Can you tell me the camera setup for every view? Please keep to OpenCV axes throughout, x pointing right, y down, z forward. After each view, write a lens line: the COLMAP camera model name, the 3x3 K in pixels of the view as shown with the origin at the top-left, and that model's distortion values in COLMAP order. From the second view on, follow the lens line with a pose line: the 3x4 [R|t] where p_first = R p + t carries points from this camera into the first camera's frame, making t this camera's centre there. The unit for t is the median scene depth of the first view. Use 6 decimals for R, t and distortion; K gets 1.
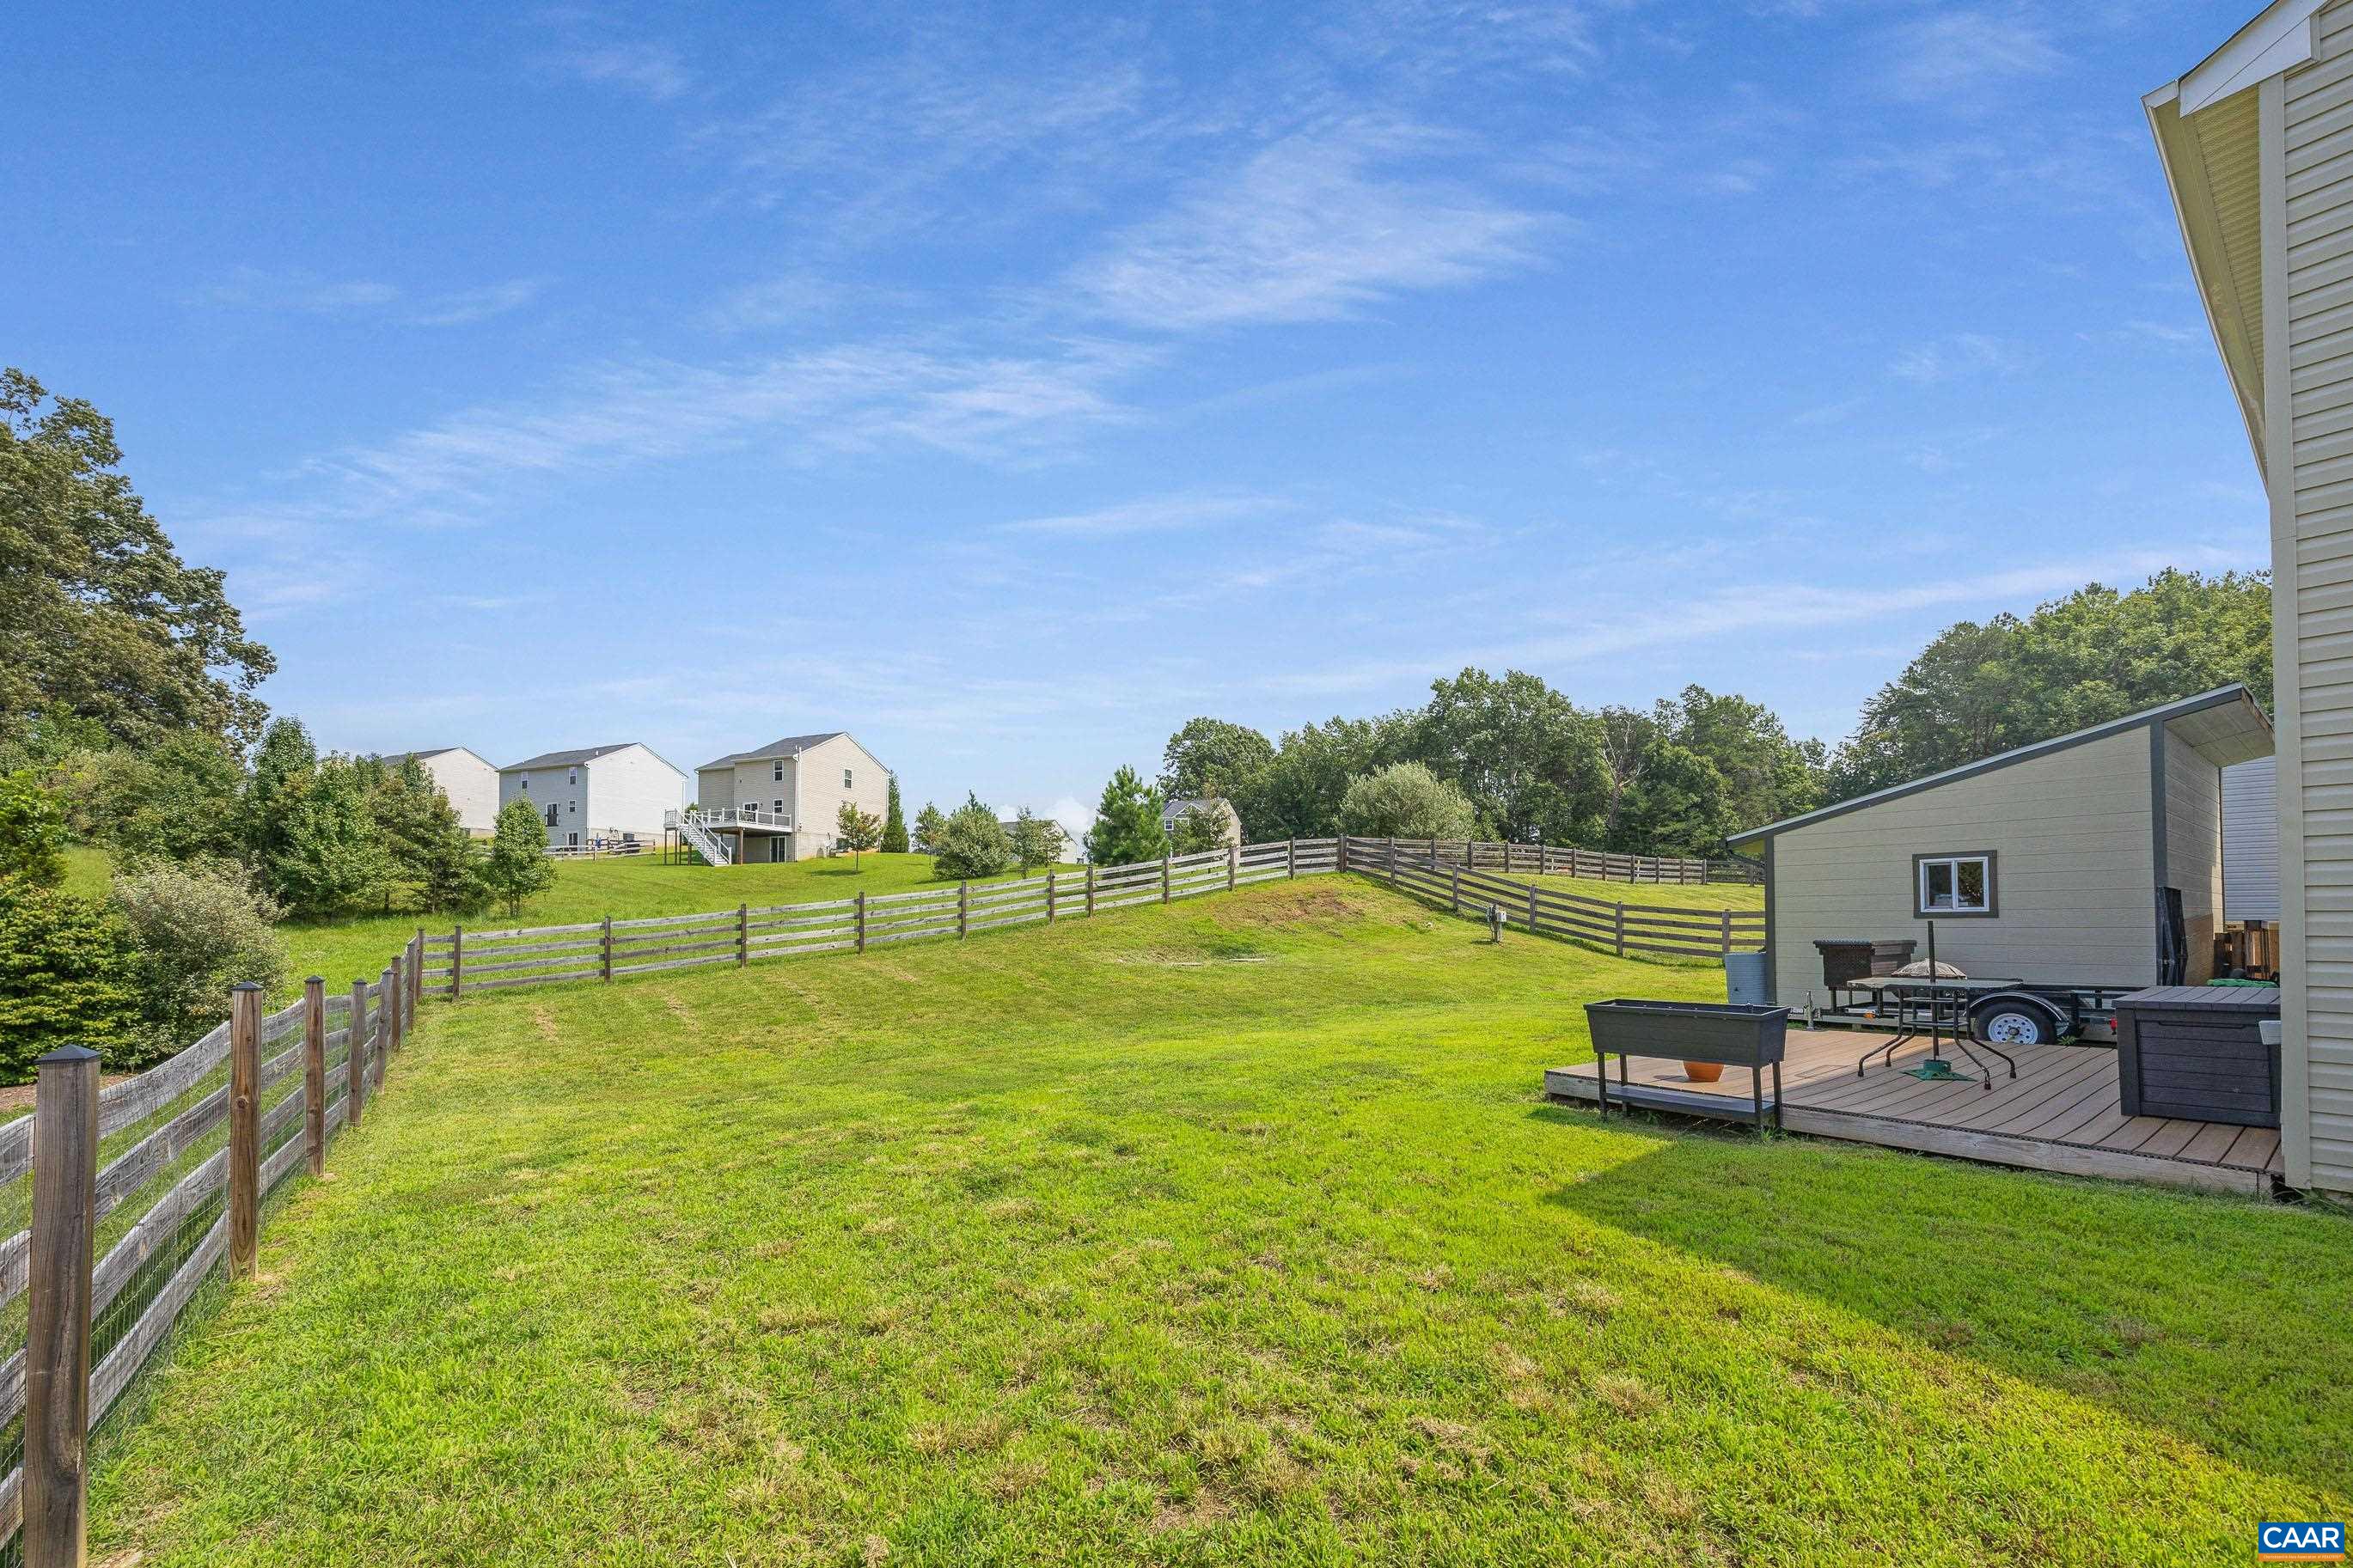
lens RADIAL K [[944.1, 0, 1162.2], [0, 944.1, 900.0], [0, 0, 1]] dist [0.006386, 0.000034]
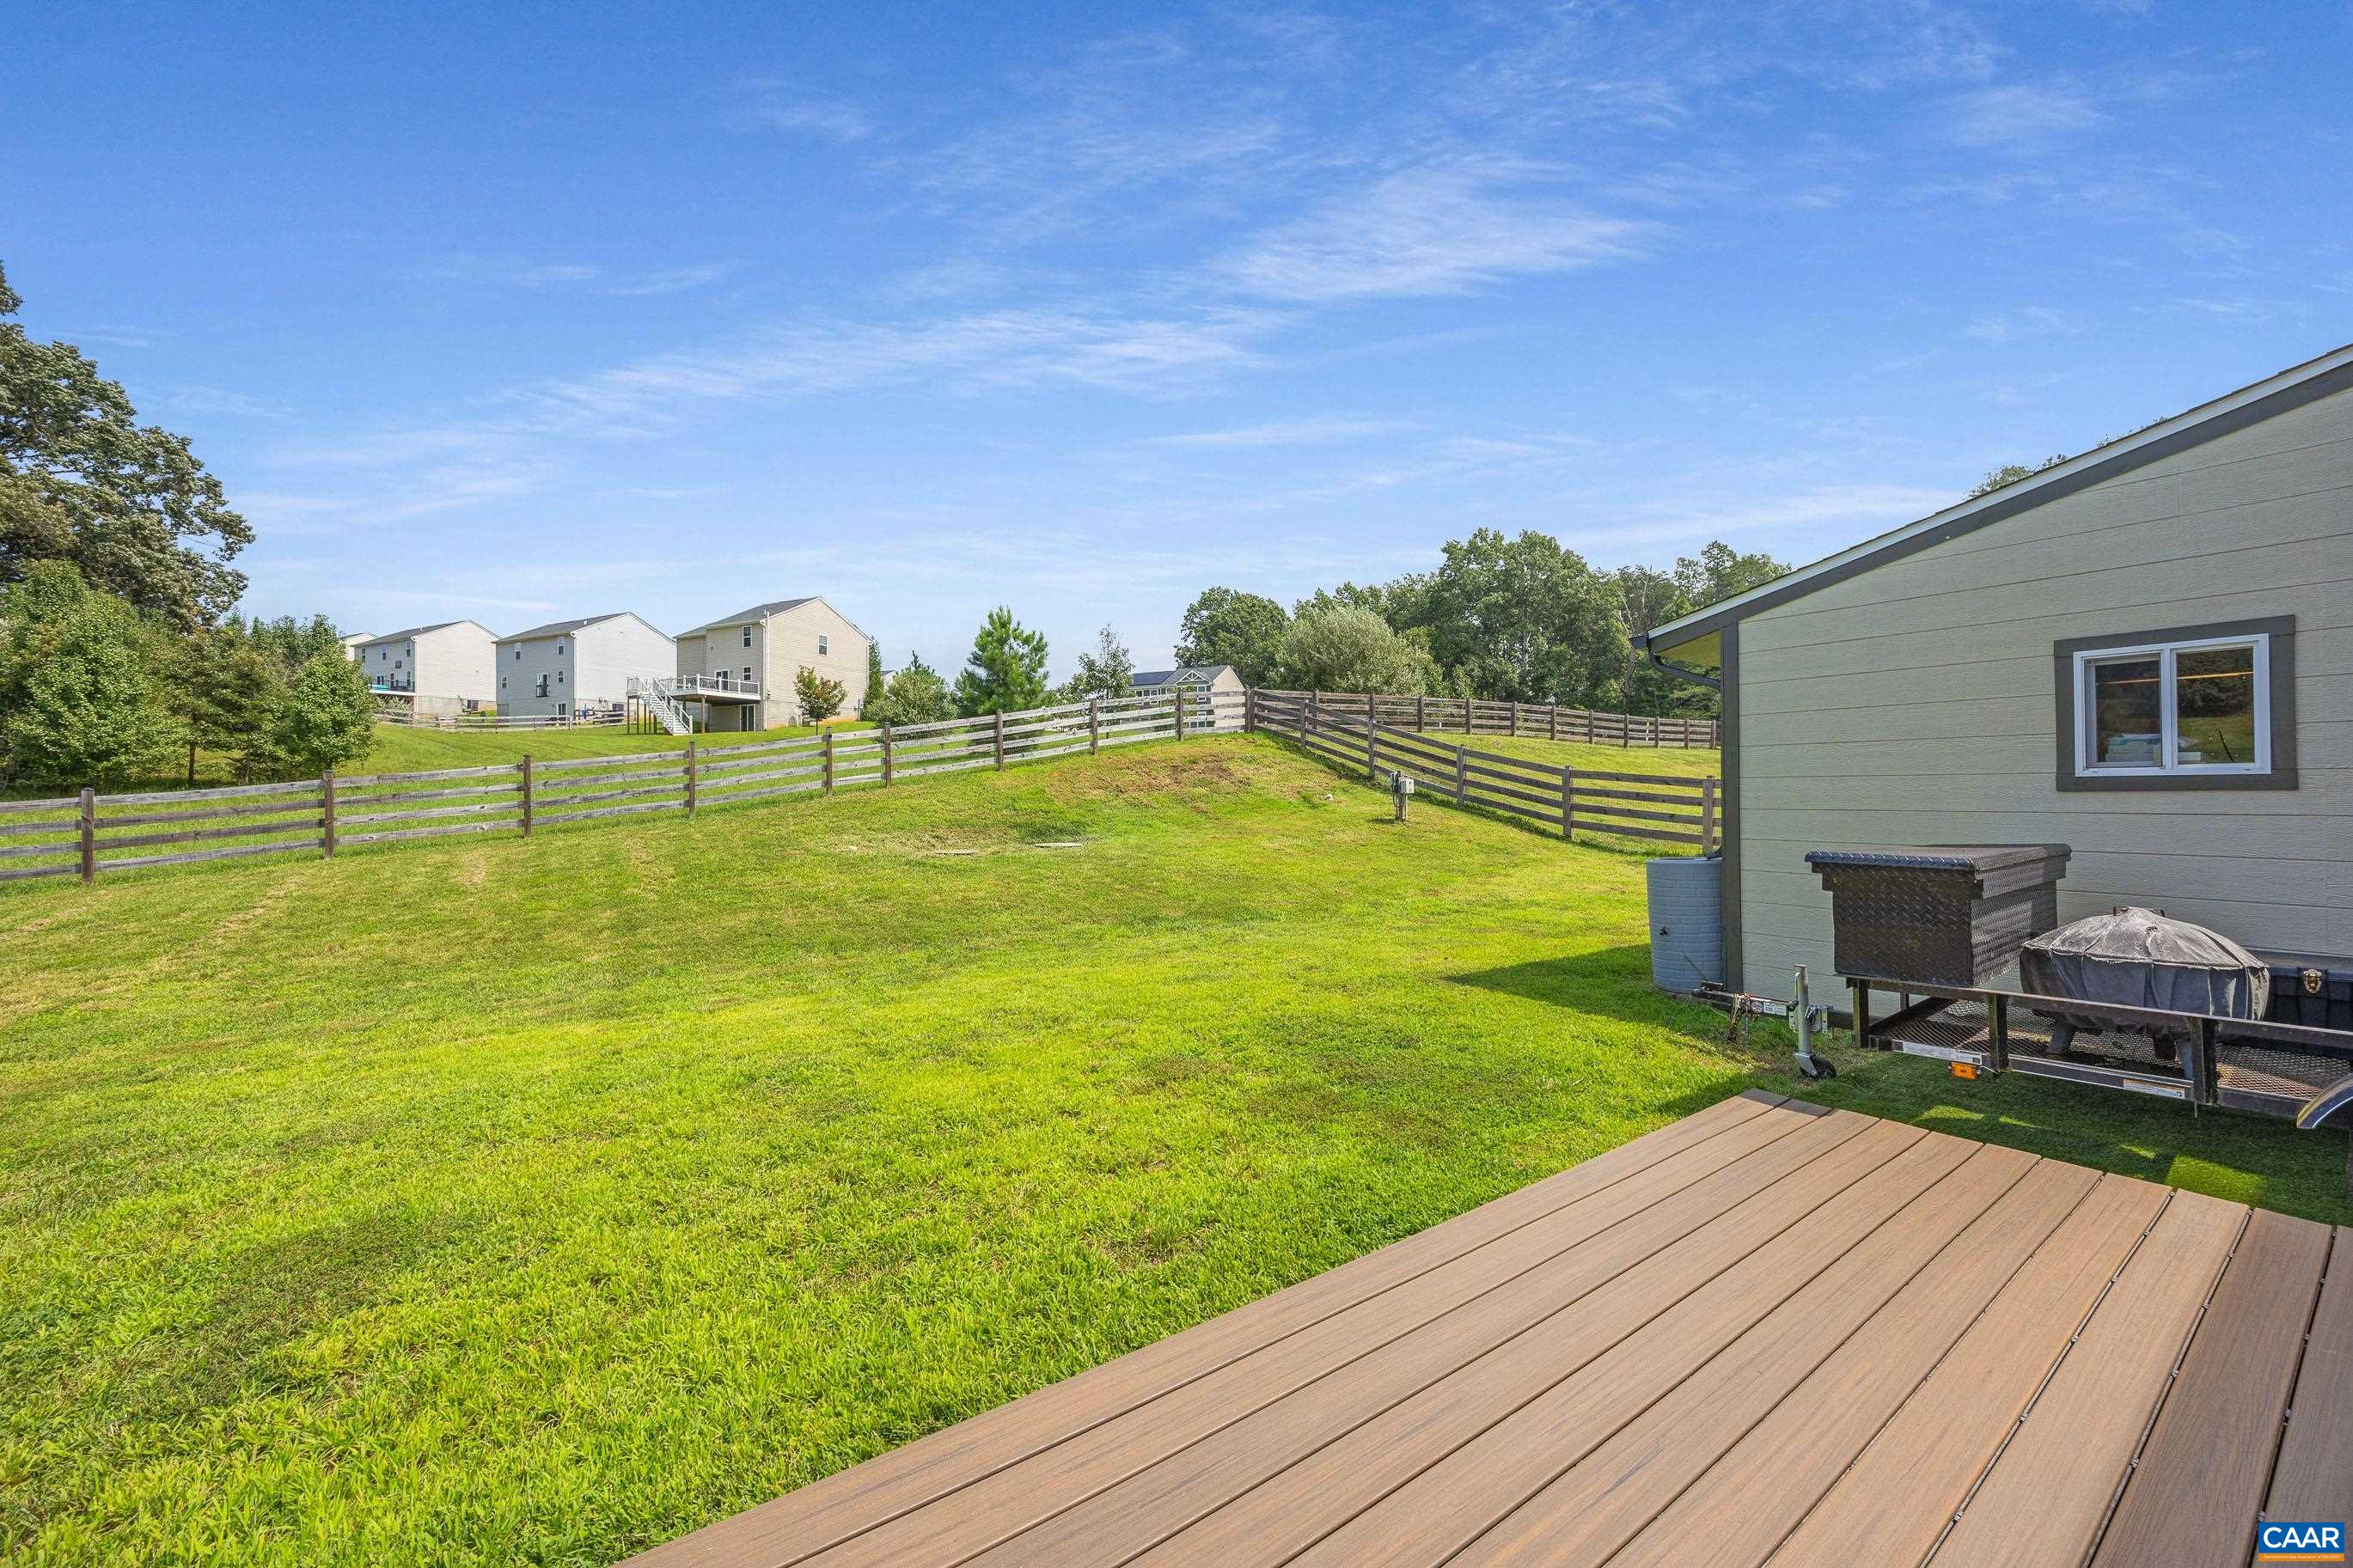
lens RADIAL K [[894.2, 0, 1176.5], [0, 894.2, 784.0], [0, 0, 1]] dist [0.000893, 0.000033]
pose [[0.999237, -0.001836, -0.039008, 0.139182], [0.002426, 0.999883, 0.015087, 0.003081], [0.038976, -0.015170, 0.999125, 0.196027]]
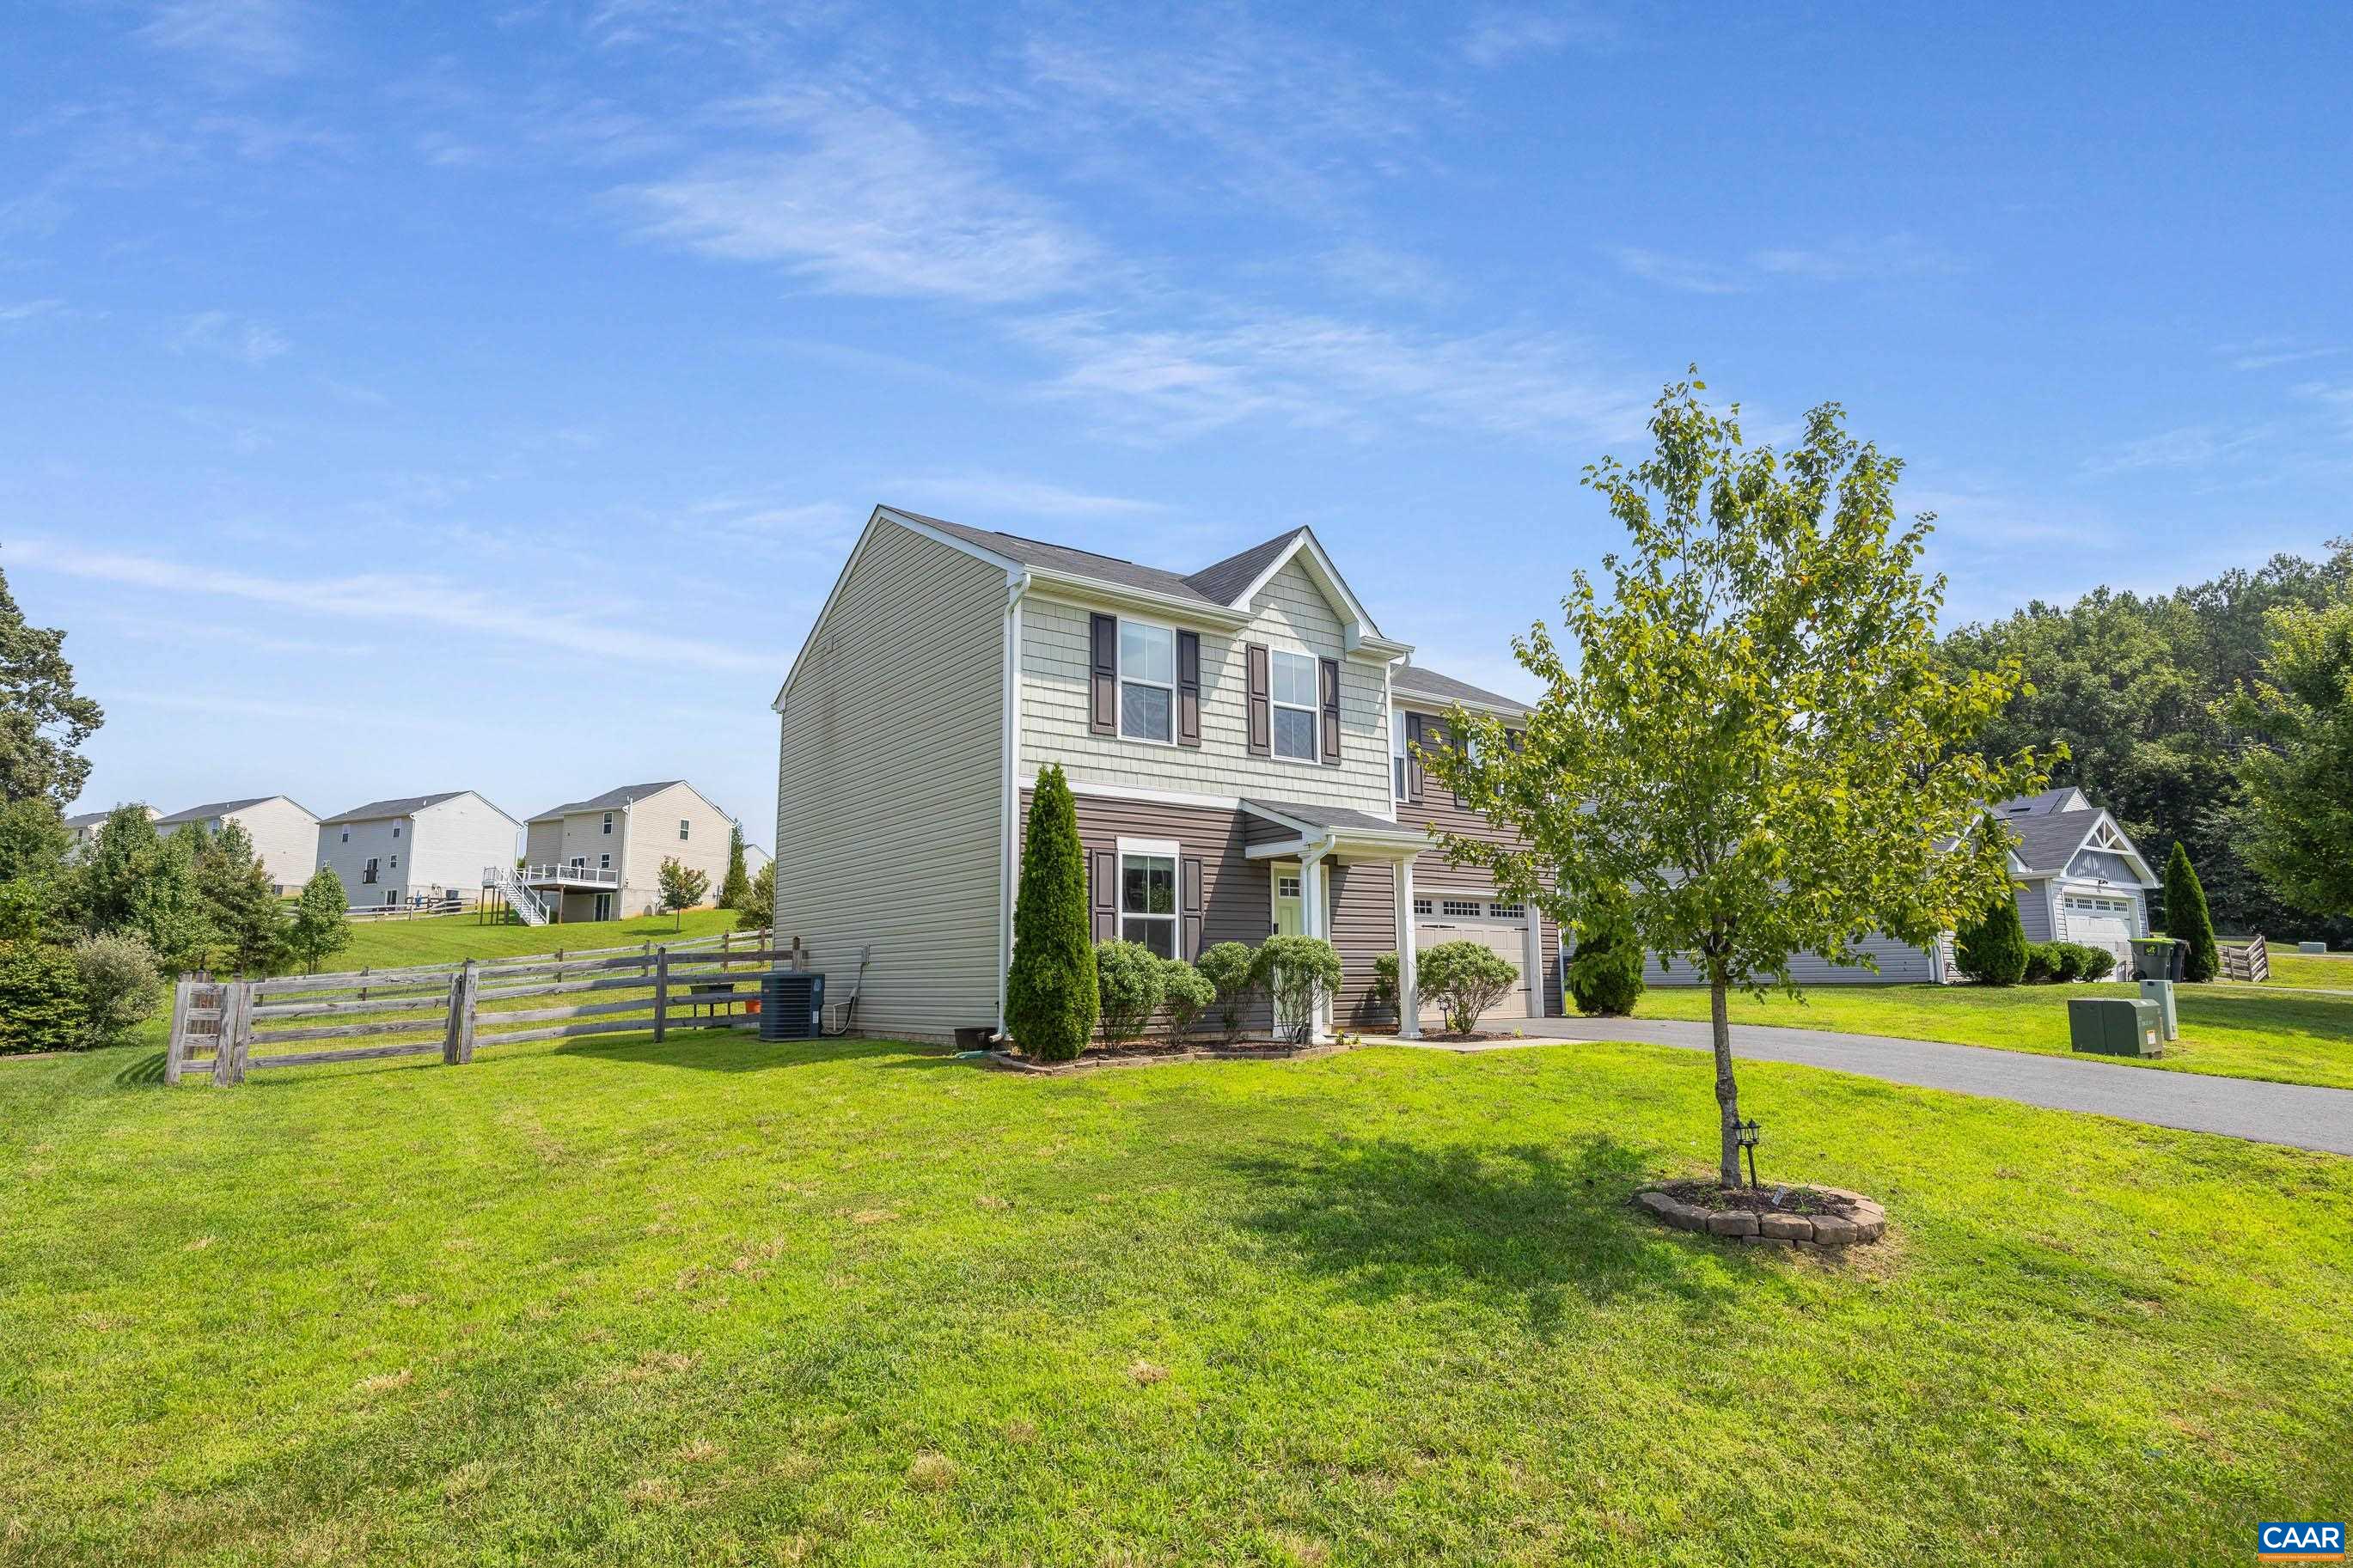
lens RADIAL K [[1269.5, 0, 1176.5], [0, 1269.5, 784.0], [0, 0, 1]] dist [-0.007904, -0.001619]
pose [[0.999797, -0.011434, -0.016614, 0.362475], [0.009000, 0.990136, -0.139819, 0.011798], [0.018049, 0.139641, 0.990038, -0.488130]]
